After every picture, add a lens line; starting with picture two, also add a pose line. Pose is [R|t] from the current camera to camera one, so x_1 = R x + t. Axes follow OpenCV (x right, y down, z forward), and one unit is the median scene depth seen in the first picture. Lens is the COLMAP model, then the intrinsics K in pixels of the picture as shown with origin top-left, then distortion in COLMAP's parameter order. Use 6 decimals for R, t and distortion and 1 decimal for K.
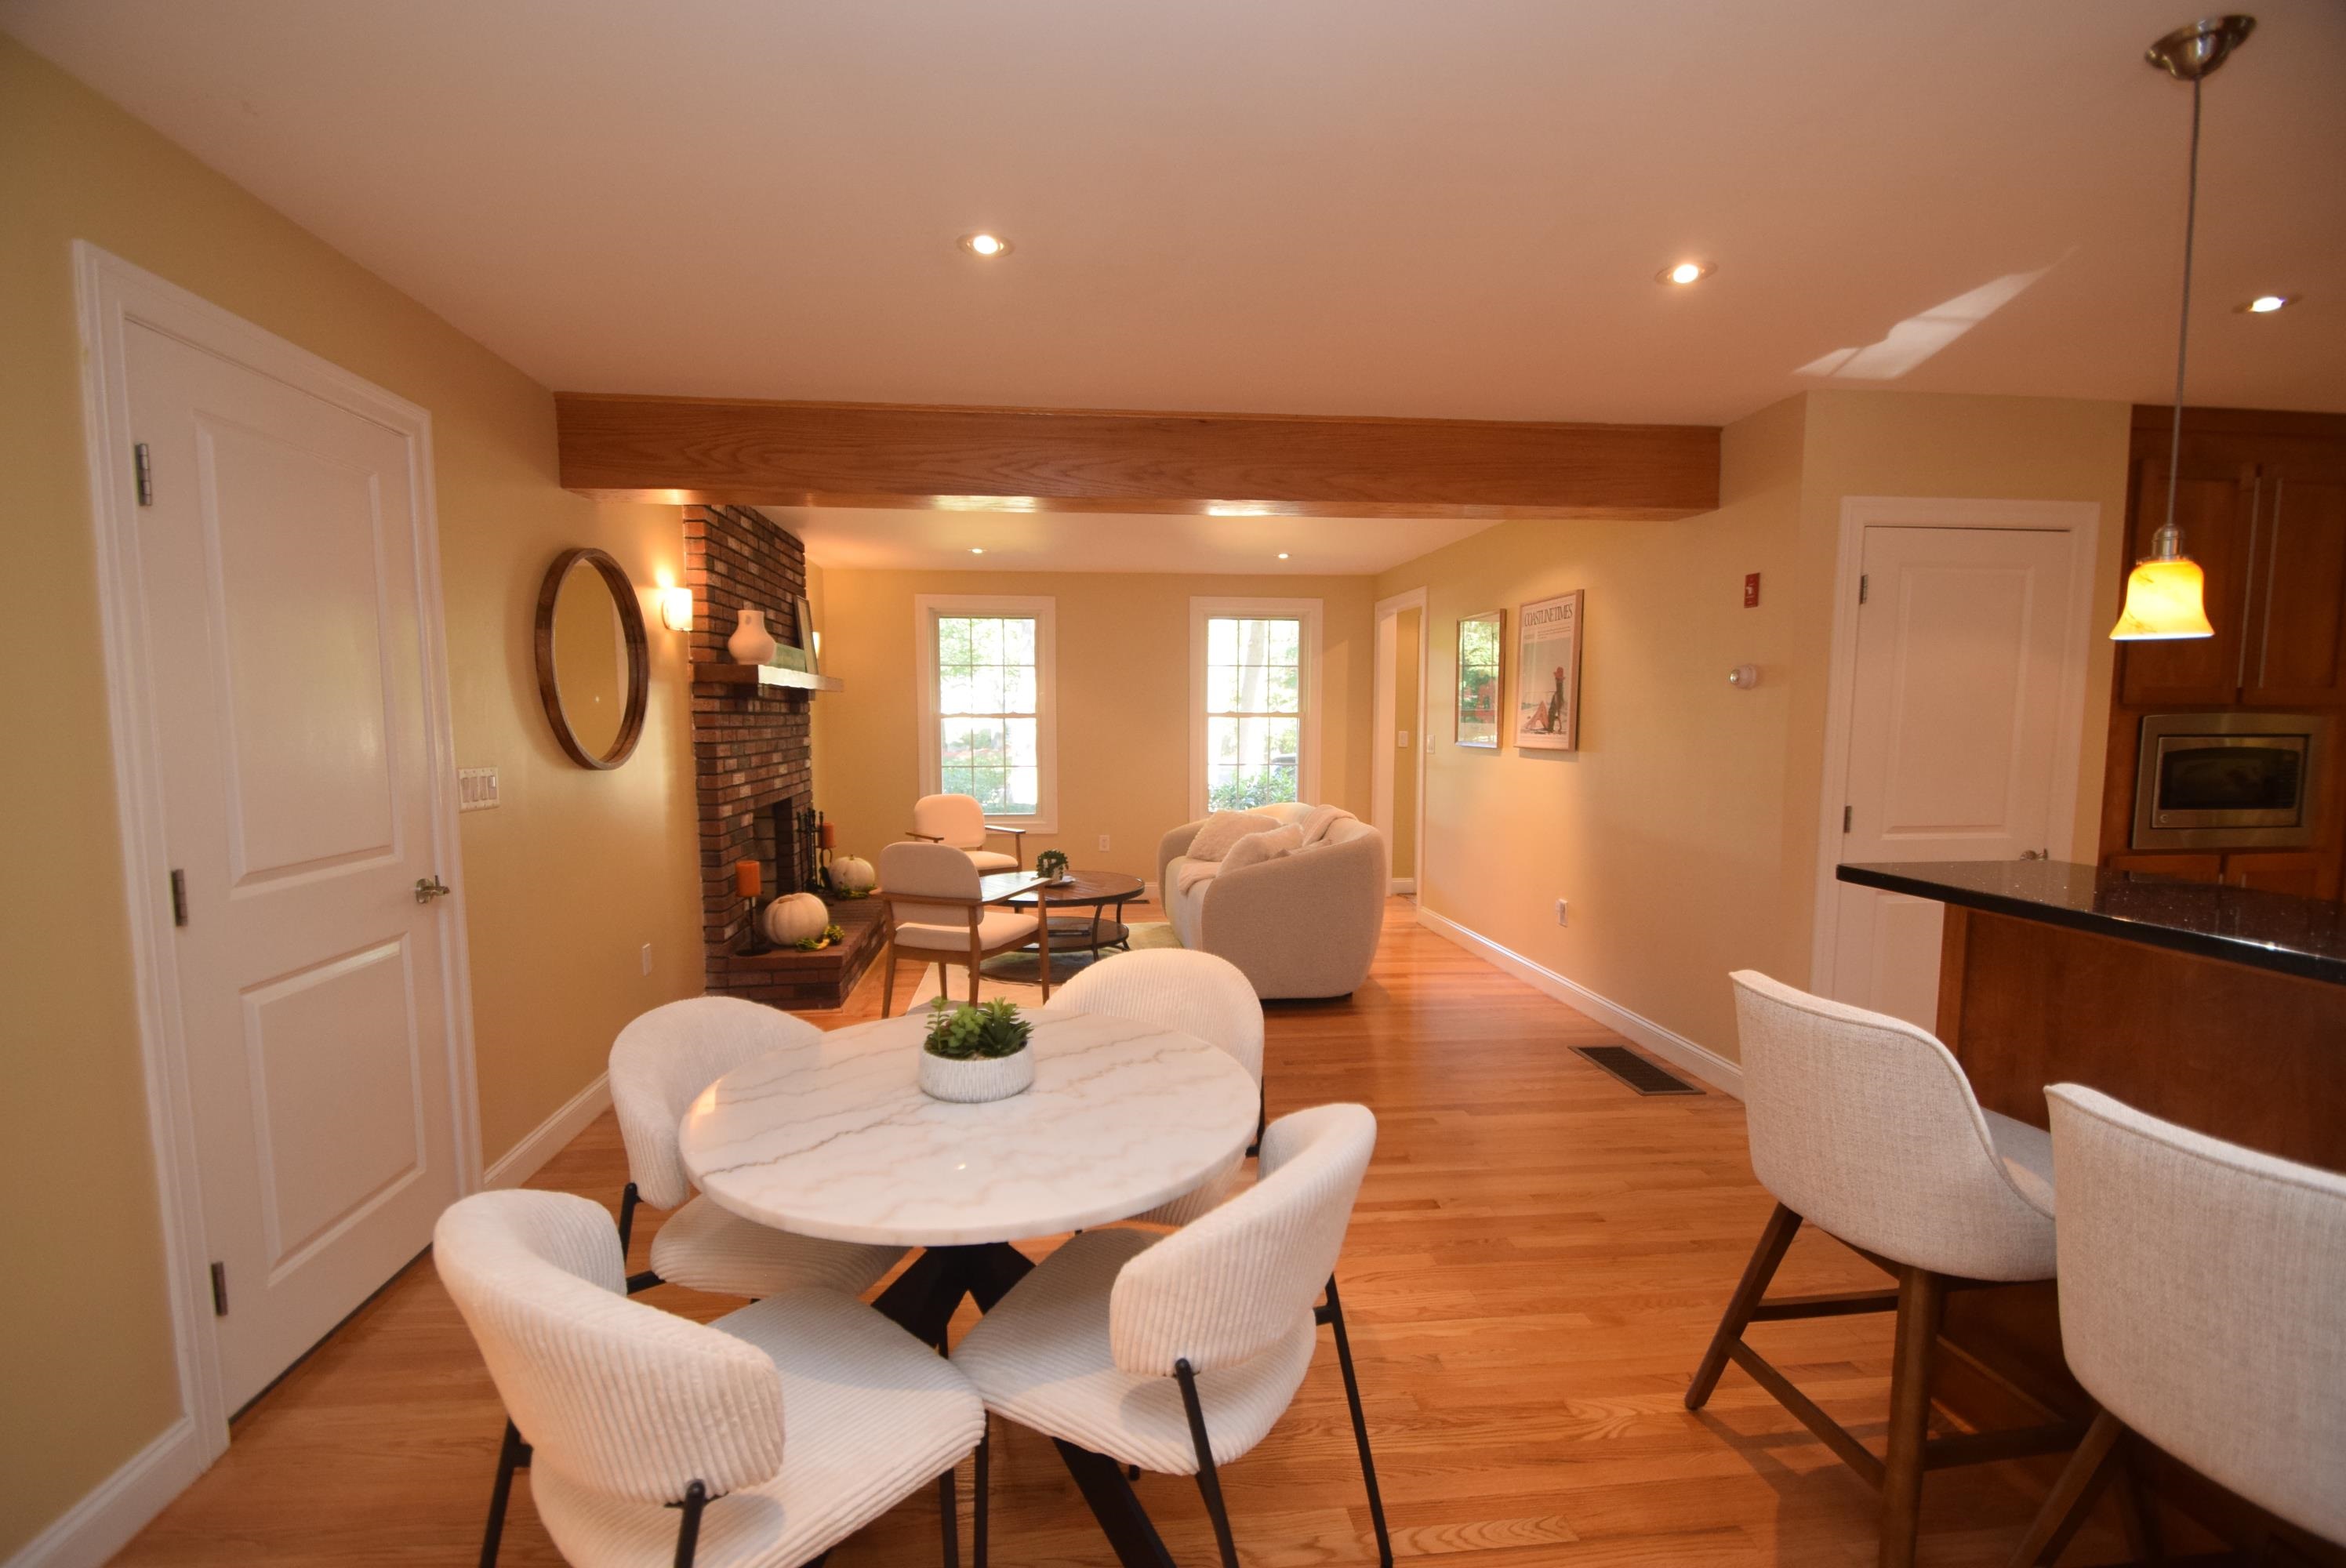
lens RADIAL K [[1029.0, 0, 1156.6], [0, 1029.0, 812.2], [0, 0, 1]] dist [0.017565, -0.015730]
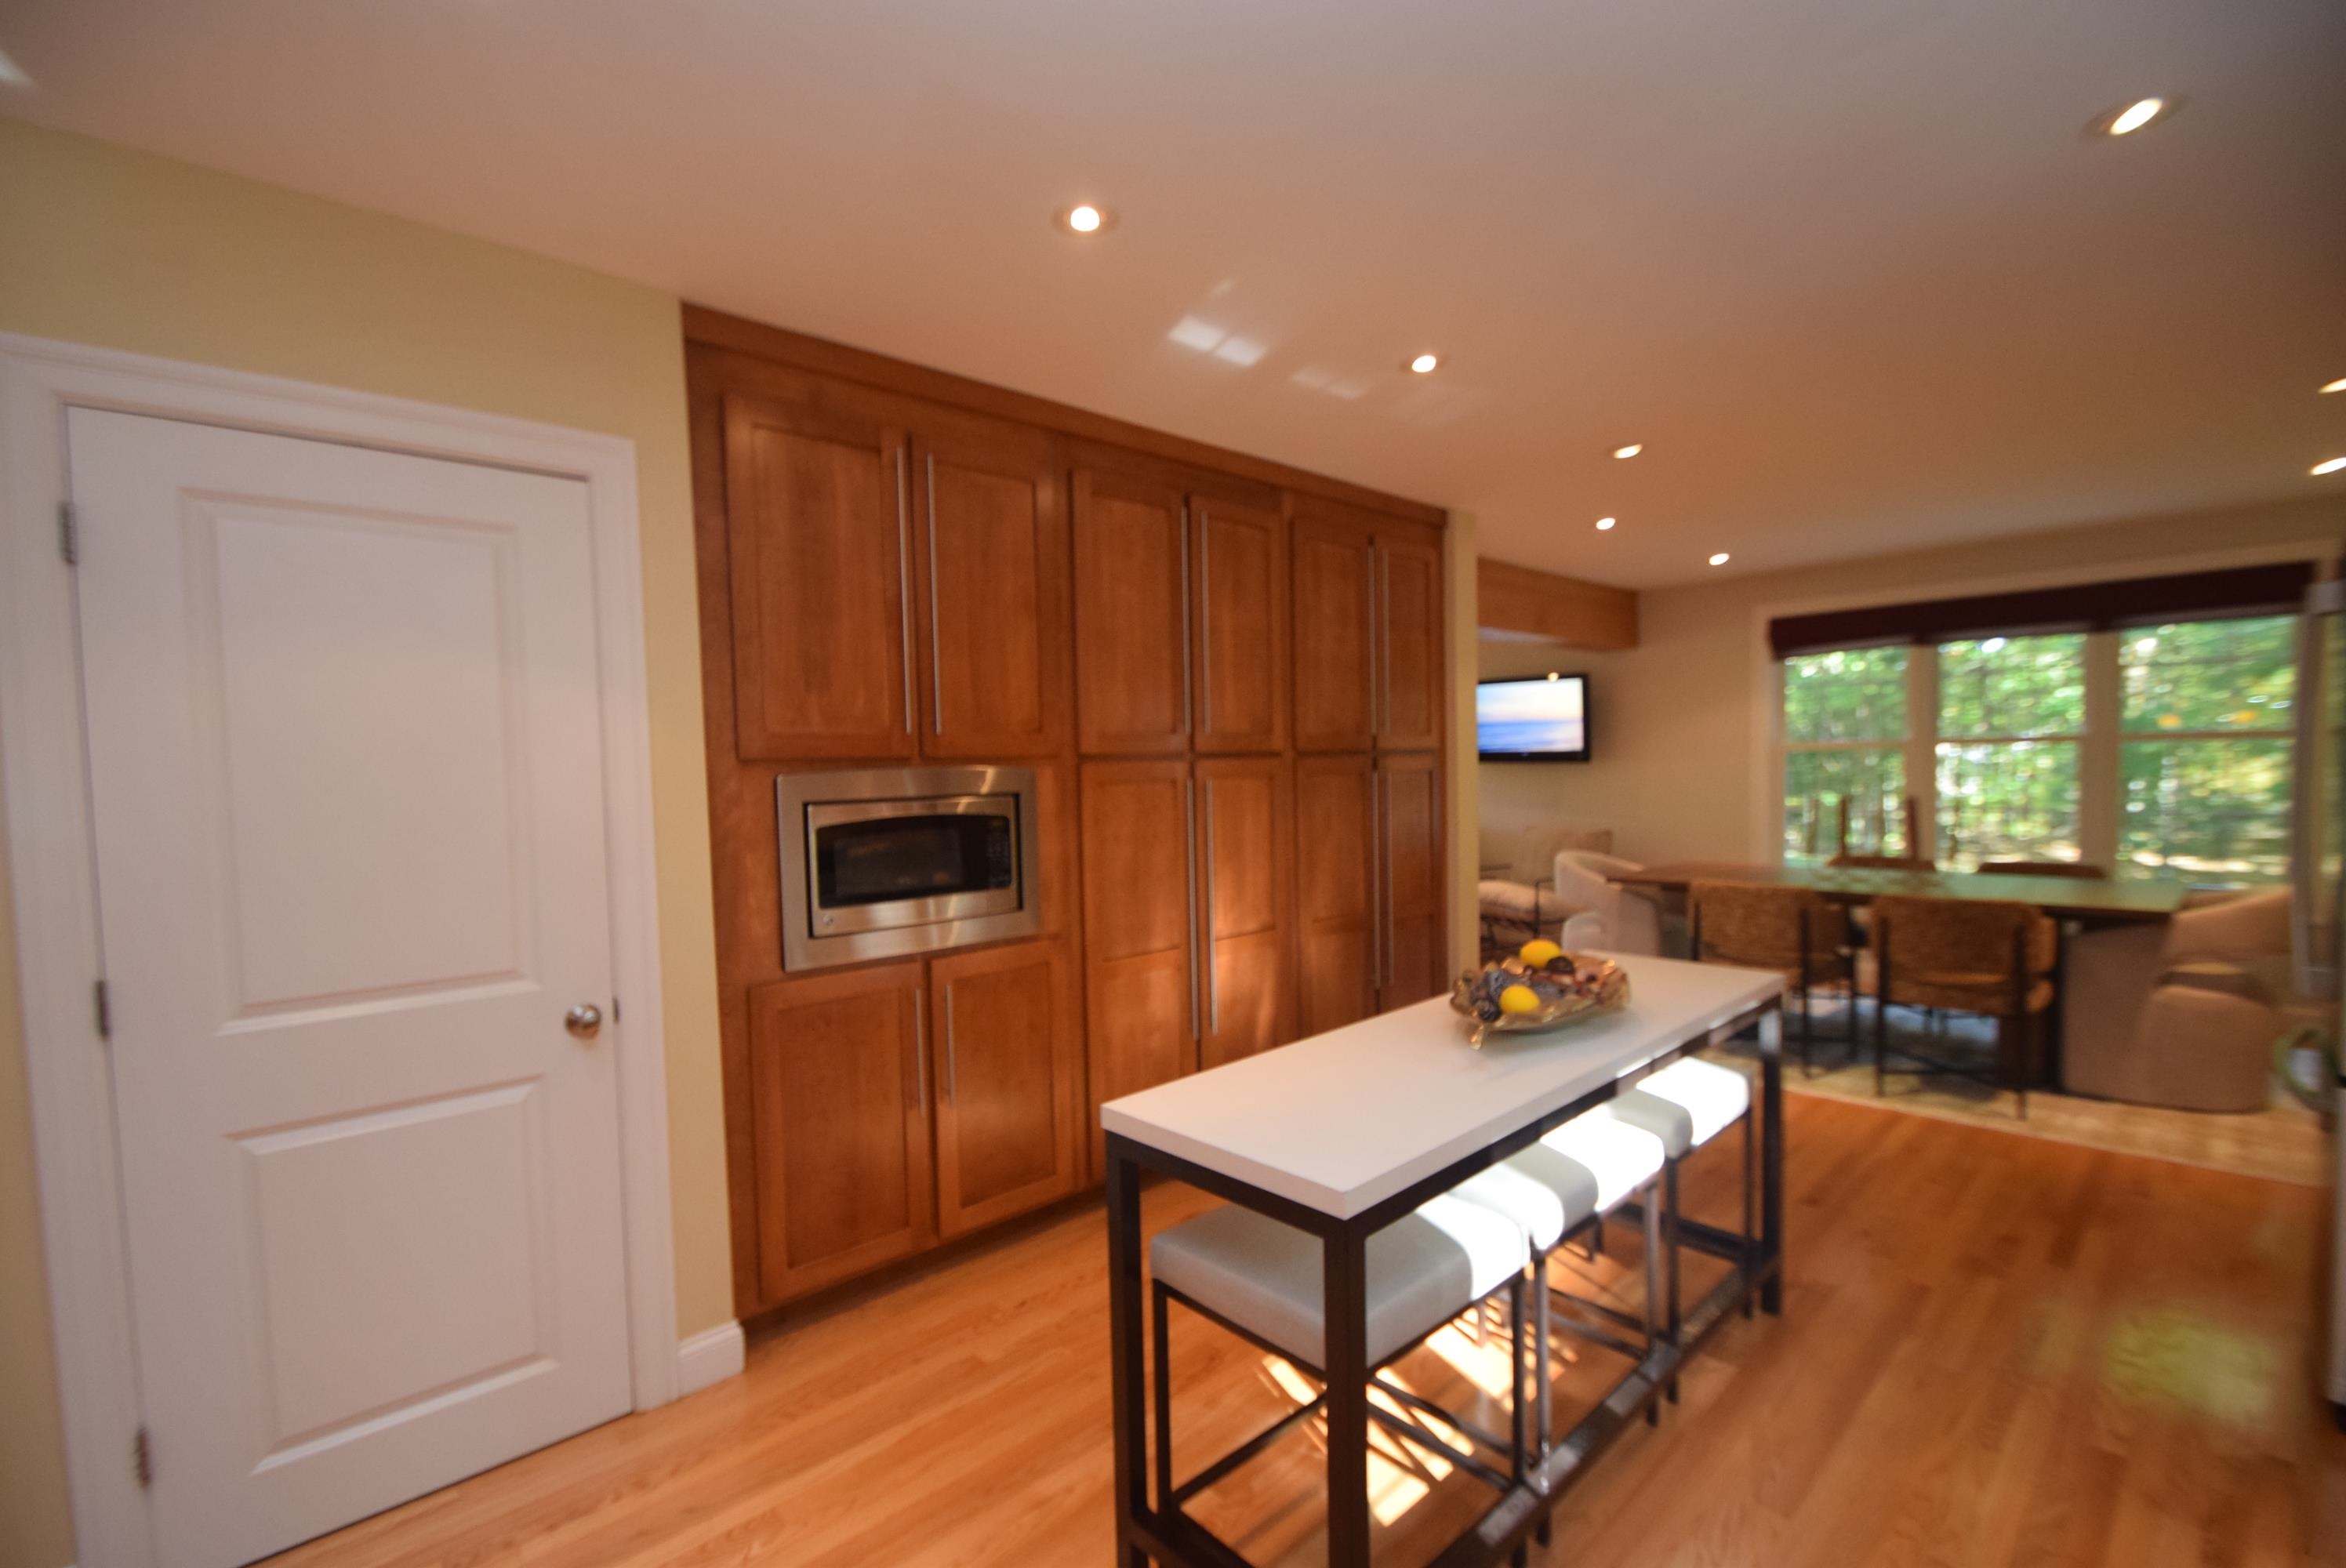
lens RADIAL K [[1019.1, 0, 1156.3], [0, 1019.1, 812.7], [0, 0, 1]] dist [0.008272, -0.014110]
pose [[0.802112, -0.046663, 0.595348, 0.756325], [0.078682, 0.996509, -0.027901, -0.031538], [-0.591968, 0.069223, 0.802983, 0.315539]]
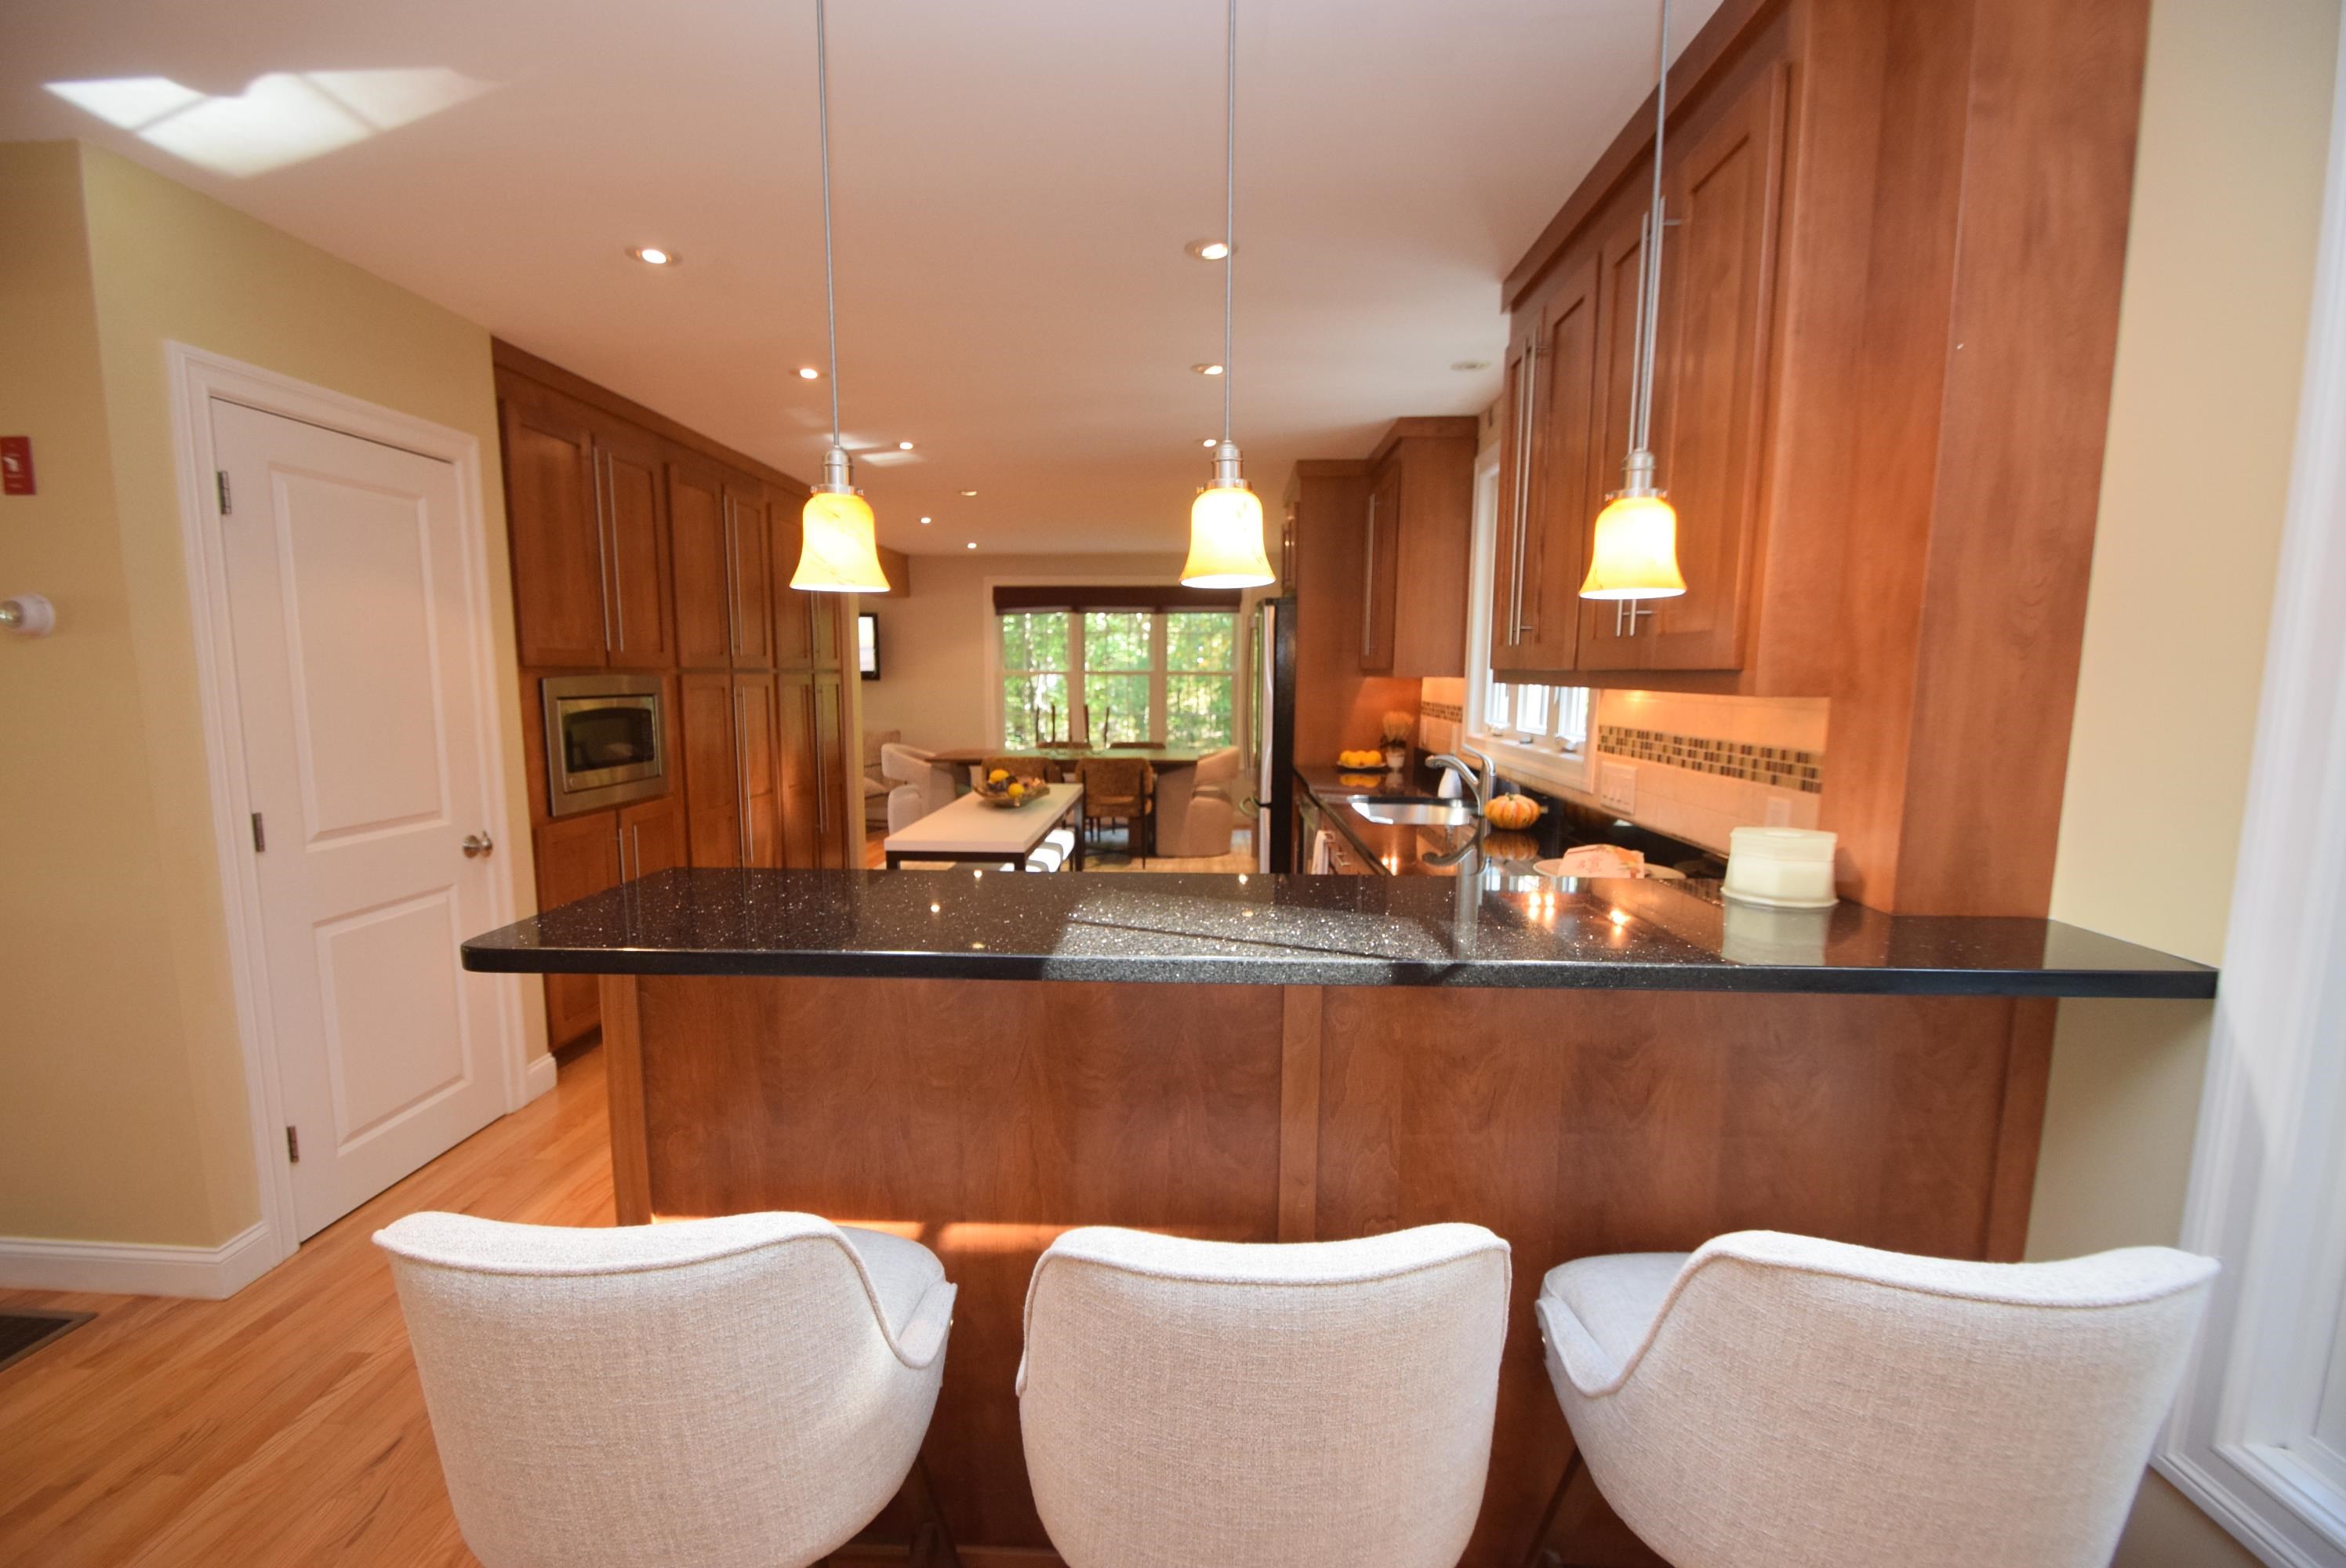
lens RADIAL K [[1019.1, 0, 1156.3], [0, 1019.1, 812.7], [0, 0, 1]] dist [0.008272, -0.014110]
pose [[0.143677, -0.131341, 0.980870, 0.091127], [0.084835, 0.989140, 0.120022, -0.035602], [-0.985982, 0.065967, 0.153259, 0.300039]]
